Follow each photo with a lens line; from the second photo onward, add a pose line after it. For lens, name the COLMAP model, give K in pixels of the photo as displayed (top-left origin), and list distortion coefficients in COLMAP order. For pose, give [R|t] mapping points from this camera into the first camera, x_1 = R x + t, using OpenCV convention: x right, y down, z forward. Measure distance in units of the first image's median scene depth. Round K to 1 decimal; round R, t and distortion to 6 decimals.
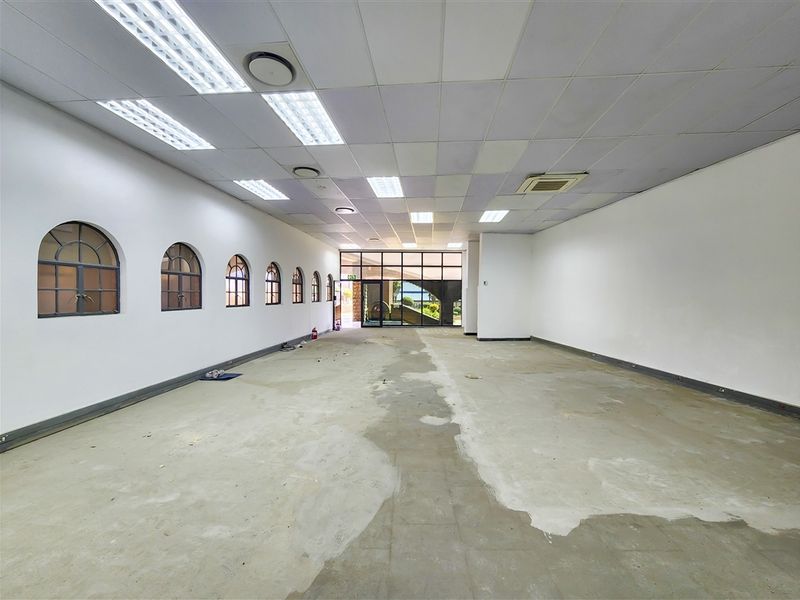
lens RADIAL K [[327.0, 0, 400.3], [0, 327.0, 298.6], [0, 0, 1]] dist [-0.003391, -0.000384]
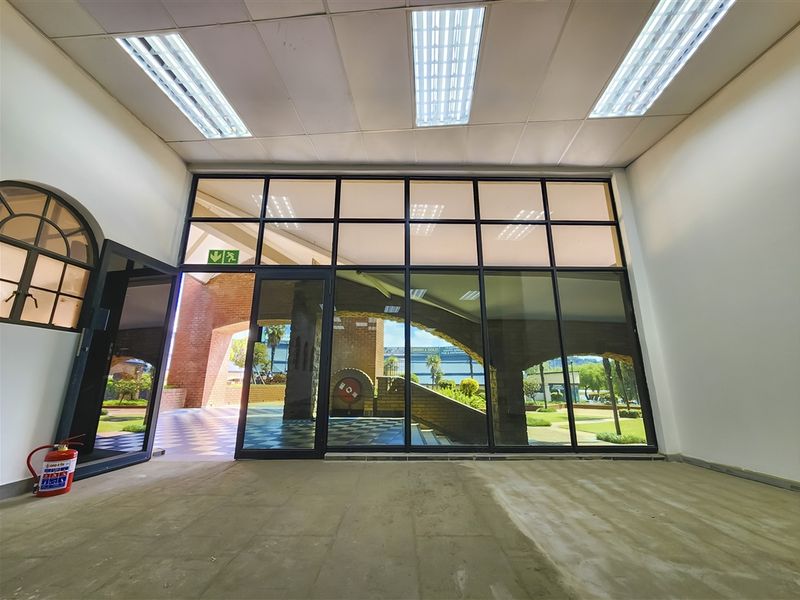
lens RADIAL K [[327.0, 0, 400.3], [0, 327.0, 298.6], [0, 0, 1]] dist [-0.003391, -0.000384]
pose [[0.999966, 0.001752, 0.008059, -0.012103], [0.000364, 0.966855, -0.255324, 0.125842], [-0.008239, 0.255319, 0.966822, 2.486386]]
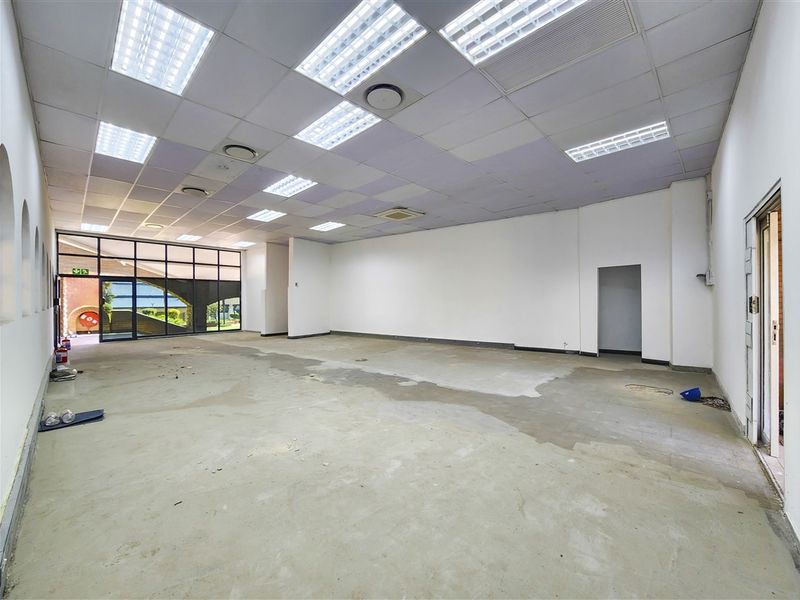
lens RADIAL K [[328.4, 0, 401.1], [0, 328.4, 295.6], [0, 0, 1]] dist [-0.002871, -0.000655]
pose [[0.634444, 0.001462, 0.772967, -0.846596], [0.016951, 0.999731, -0.015804, 0.027247], [-0.772783, 0.023130, 0.634249, 0.137369]]
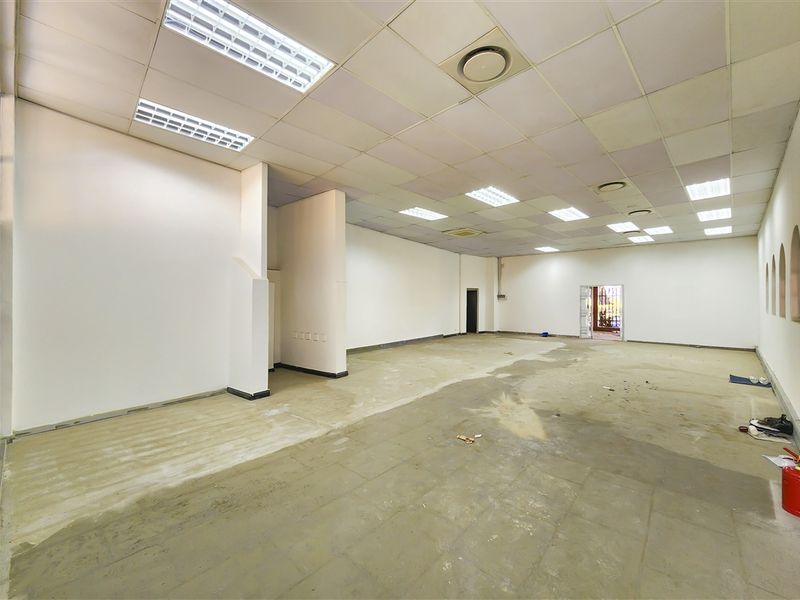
lens RADIAL K [[327.0, 0, 400.3], [0, 327.0, 298.6], [0, 0, 1]] dist [-0.003391, -0.000384]
pose [[-0.758761, -0.000835, 0.651368, -0.512604], [-0.000508, 1.000000, 0.000691, -0.023150], [-0.651369, 0.000193, -0.758761, 3.307098]]
